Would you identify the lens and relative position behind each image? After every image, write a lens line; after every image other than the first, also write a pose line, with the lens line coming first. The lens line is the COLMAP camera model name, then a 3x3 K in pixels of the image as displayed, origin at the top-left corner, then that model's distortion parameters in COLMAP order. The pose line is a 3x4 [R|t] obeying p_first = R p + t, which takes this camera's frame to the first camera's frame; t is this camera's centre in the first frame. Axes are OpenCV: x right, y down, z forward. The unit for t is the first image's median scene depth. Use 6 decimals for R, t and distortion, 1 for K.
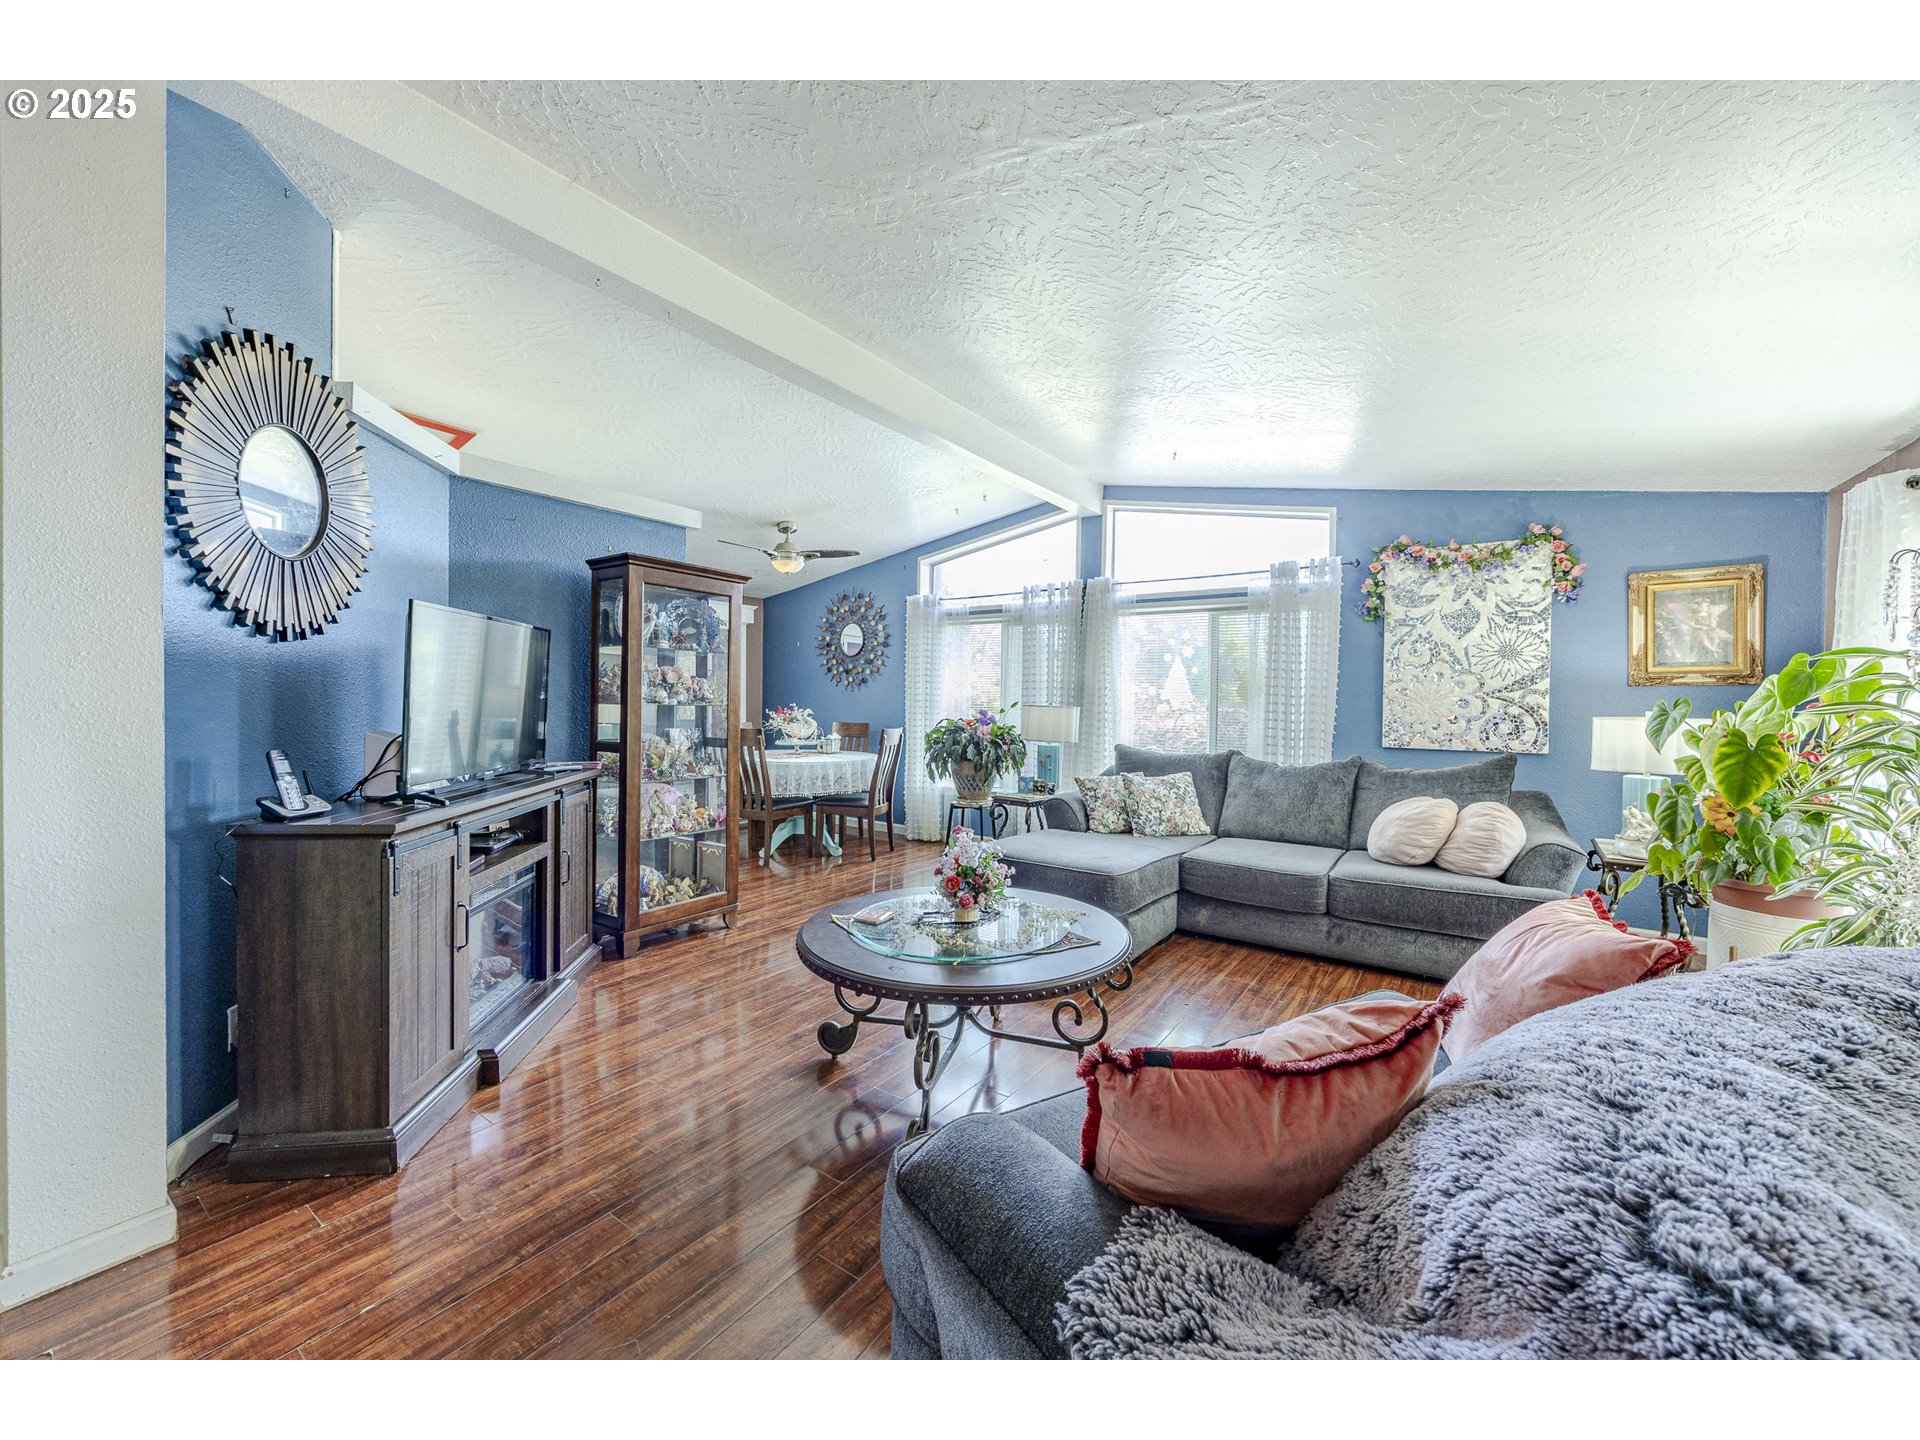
lens RADIAL K [[742.5, 0, 952.4], [0, 742.5, 713.2], [0, 0, 1]] dist [-0.000396, -0.000021]
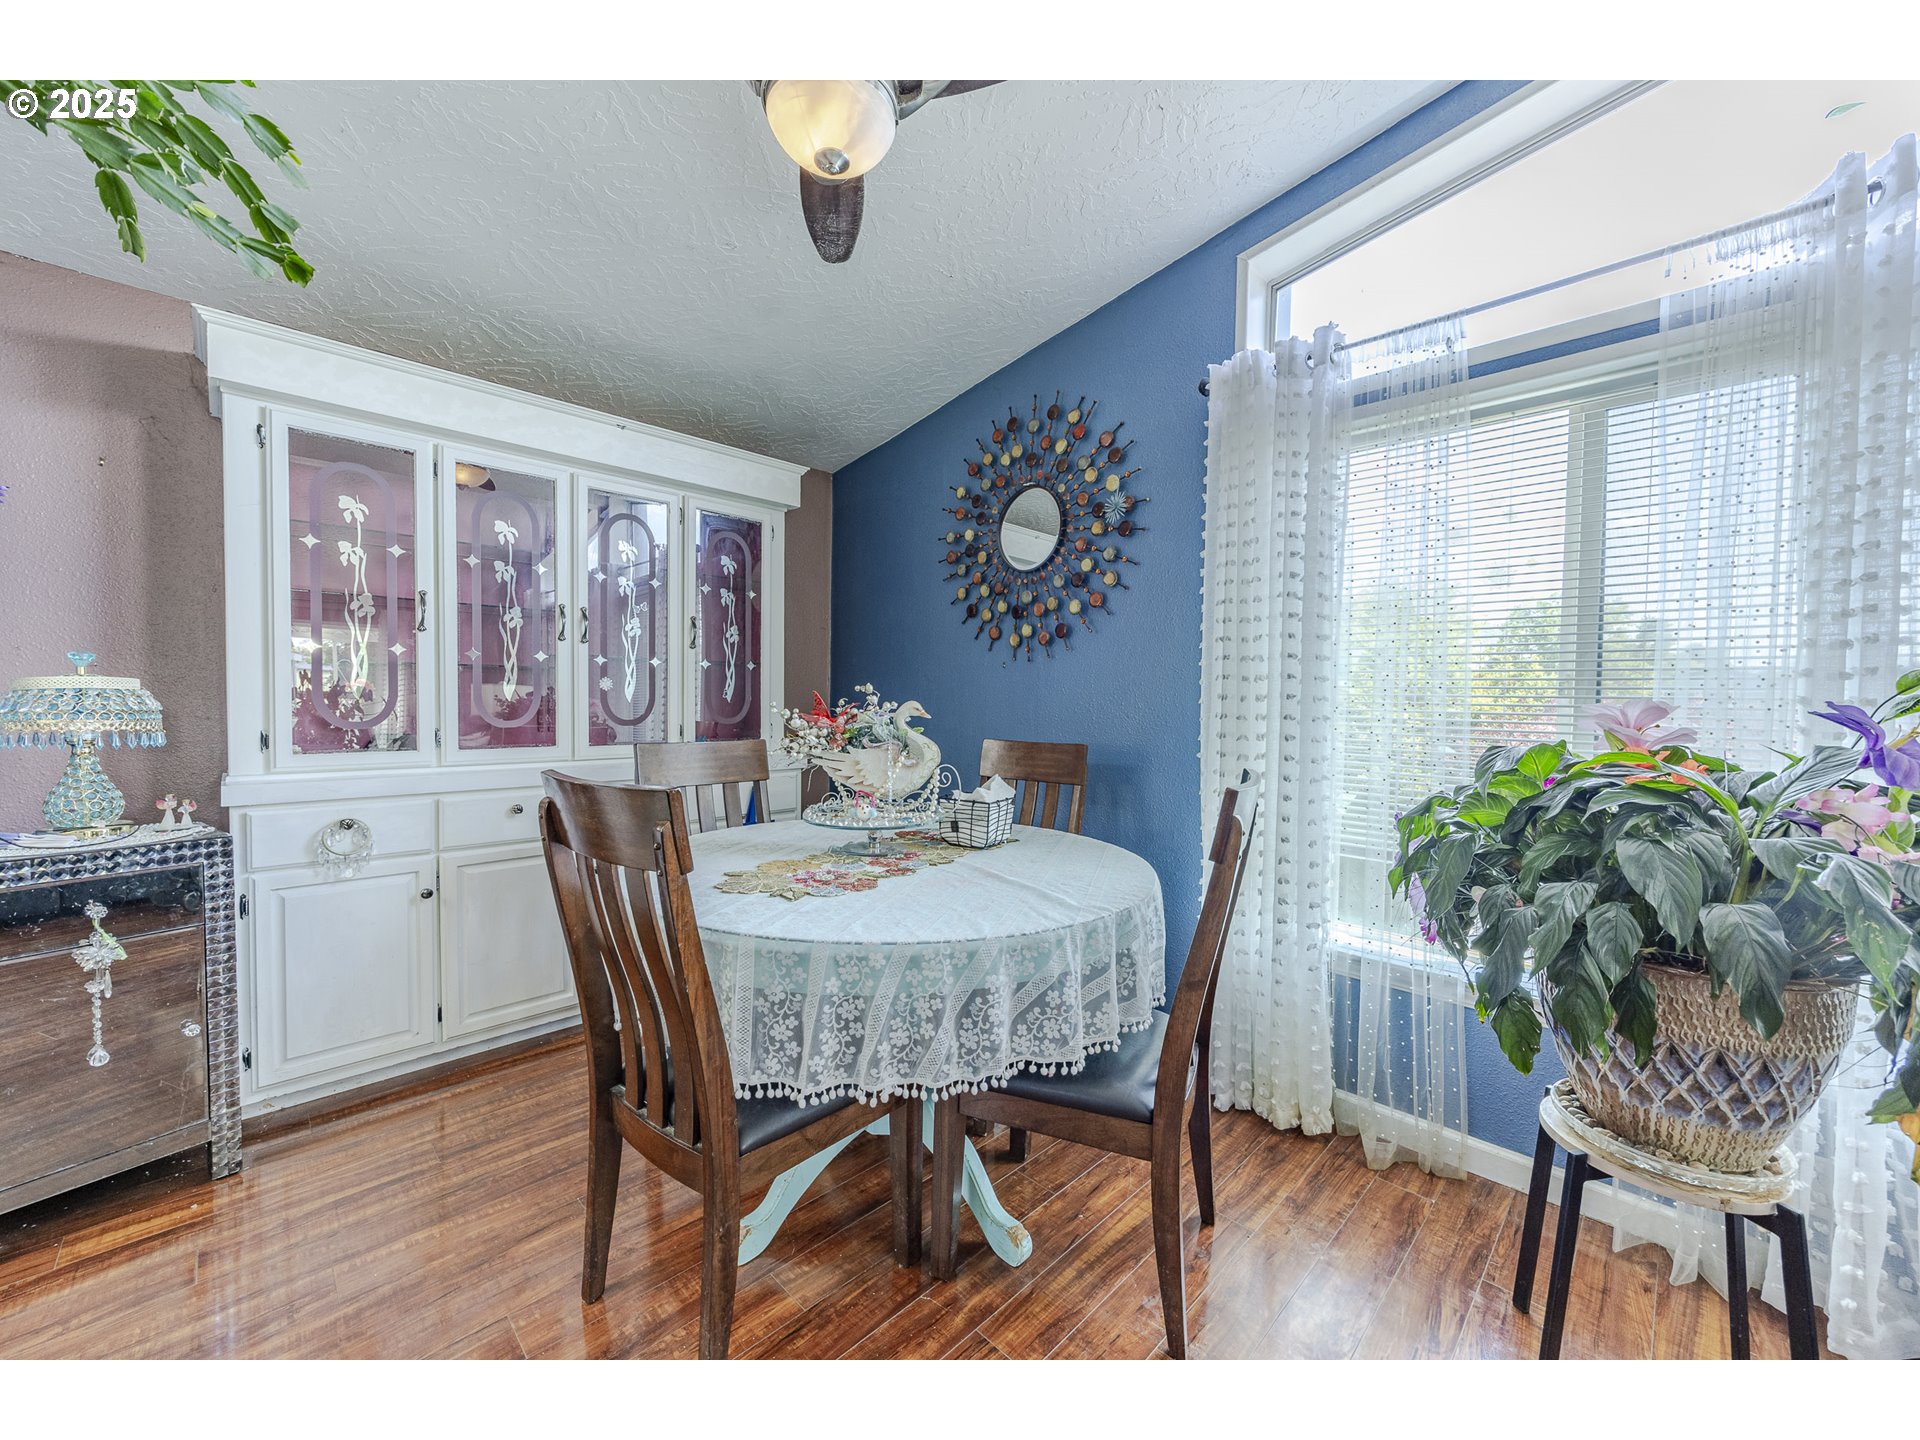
lens RADIAL K [[742.5, 0, 952.4], [0, 742.5, 713.2], [0, 0, 1]] dist [-0.000396, -0.000021]
pose [[0.985440, 0.004951, -0.169952, -0.112254], [-0.005514, 0.999981, -0.002839, -0.000310], [0.169934, 0.003735, 0.985448, 0.625076]]
